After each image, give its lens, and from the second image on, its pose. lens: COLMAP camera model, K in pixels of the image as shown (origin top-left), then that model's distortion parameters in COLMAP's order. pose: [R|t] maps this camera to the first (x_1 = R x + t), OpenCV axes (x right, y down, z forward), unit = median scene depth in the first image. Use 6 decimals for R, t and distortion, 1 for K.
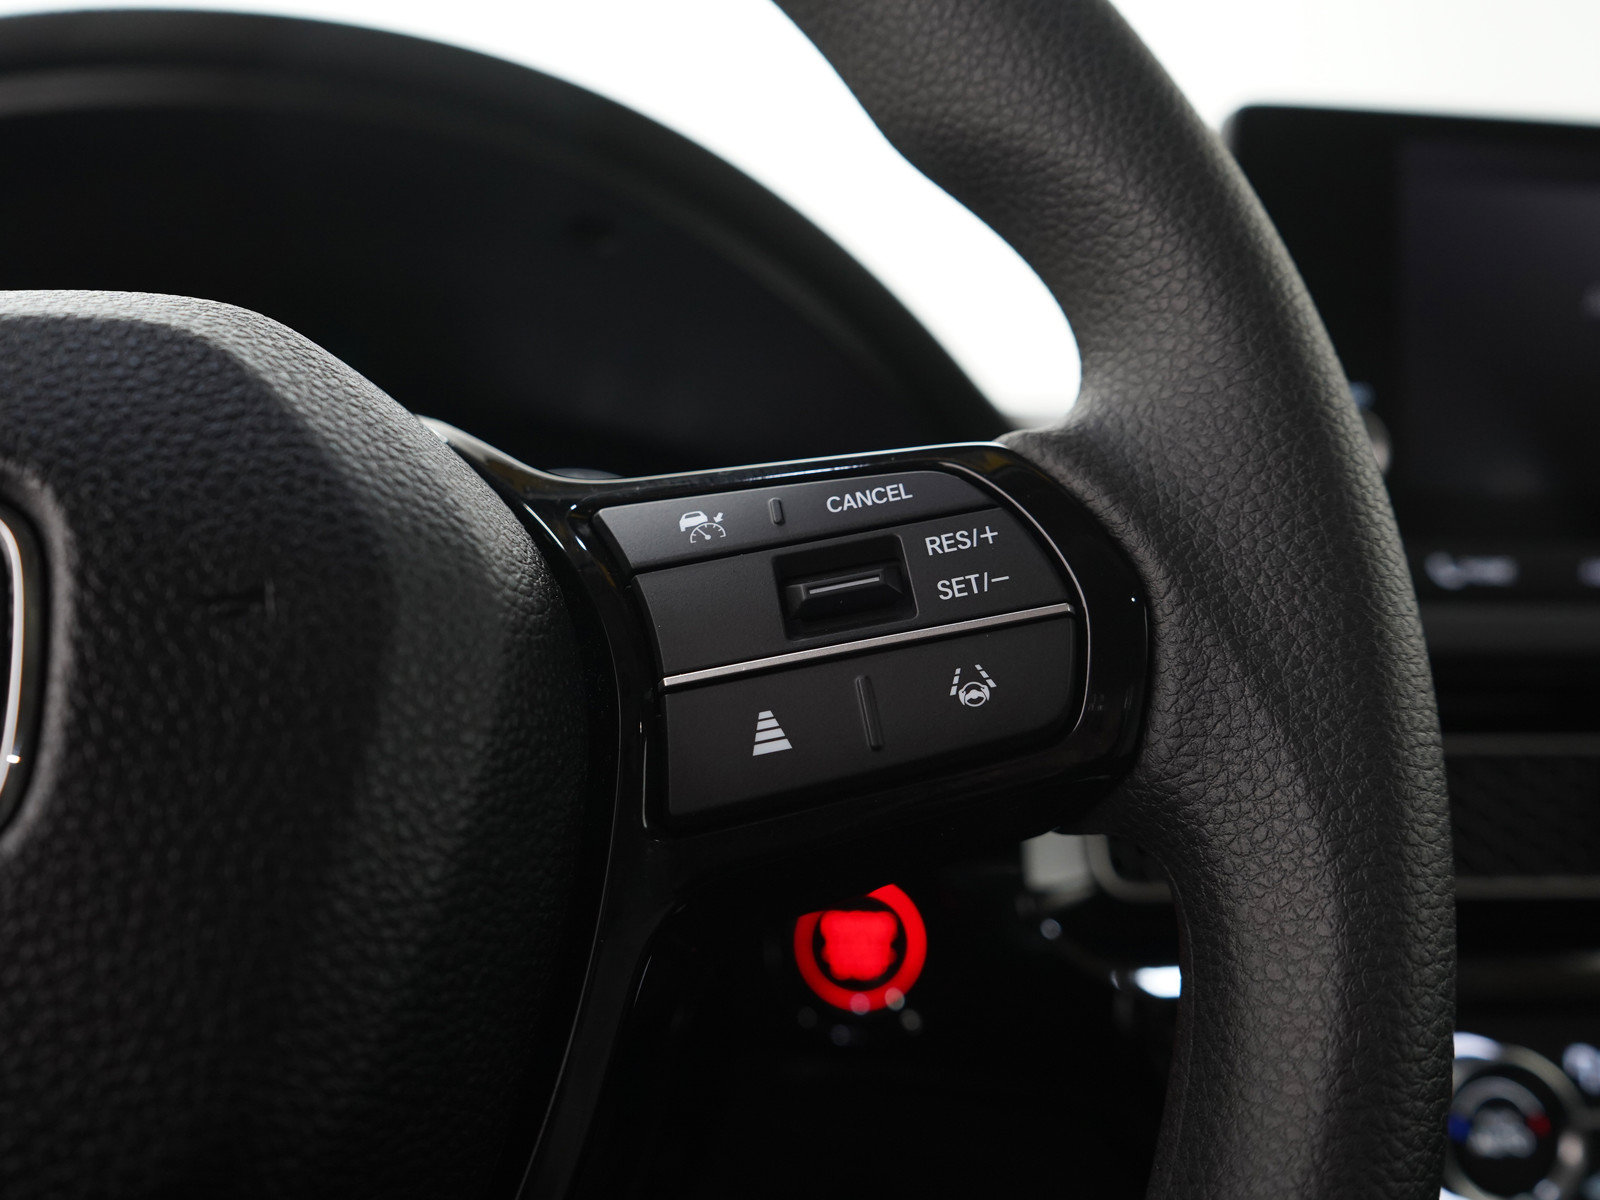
lens RADIAL K [[1454.5, 0, 800.0], [0, 1454.5, 600.0], [0, 0, 1]] dist [-0.010152, -0.005310]
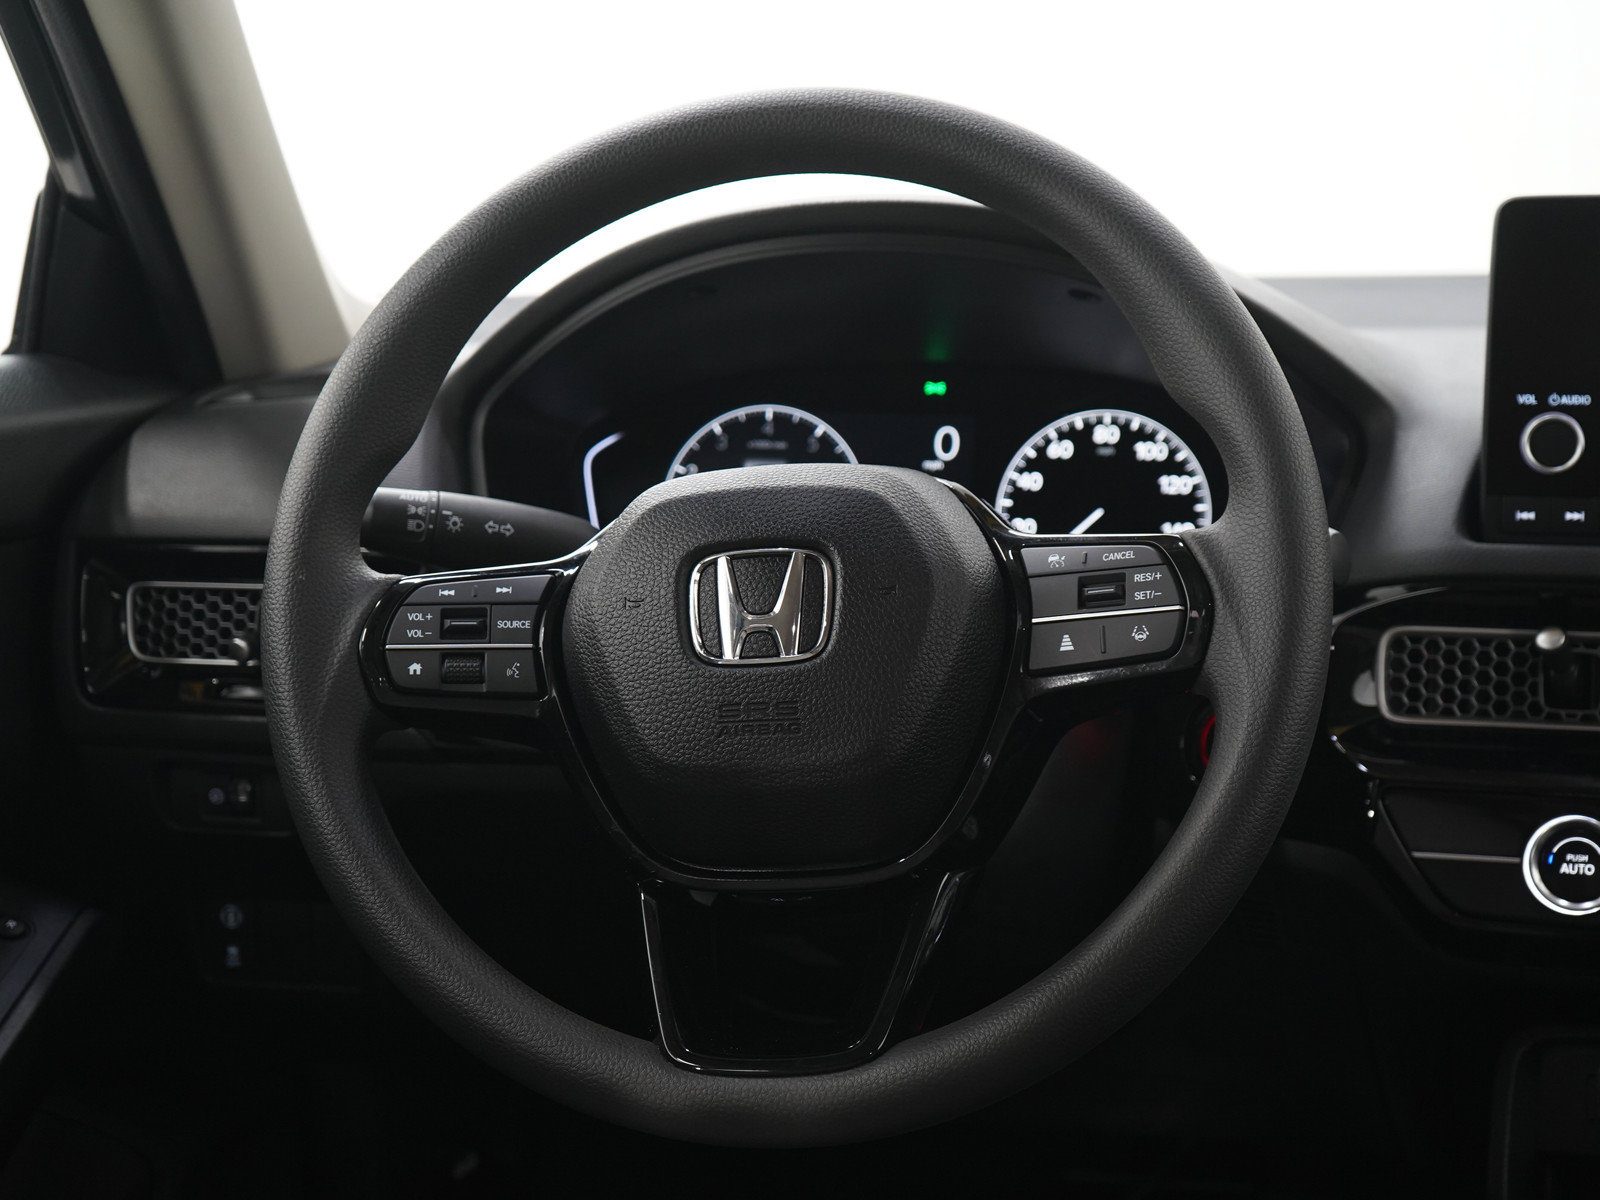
lens RADIAL K [[2751.7, 0, 800.0], [0, 2751.7, 600.0], [0, 0, 1]] dist [-0.009508, -0.046402]
pose [[0.918578, 0.093515, -0.384018, 1.465099], [-0.049109, 0.991082, 0.123874, -0.592085], [0.392177, -0.094929, 0.914978, -3.837334]]
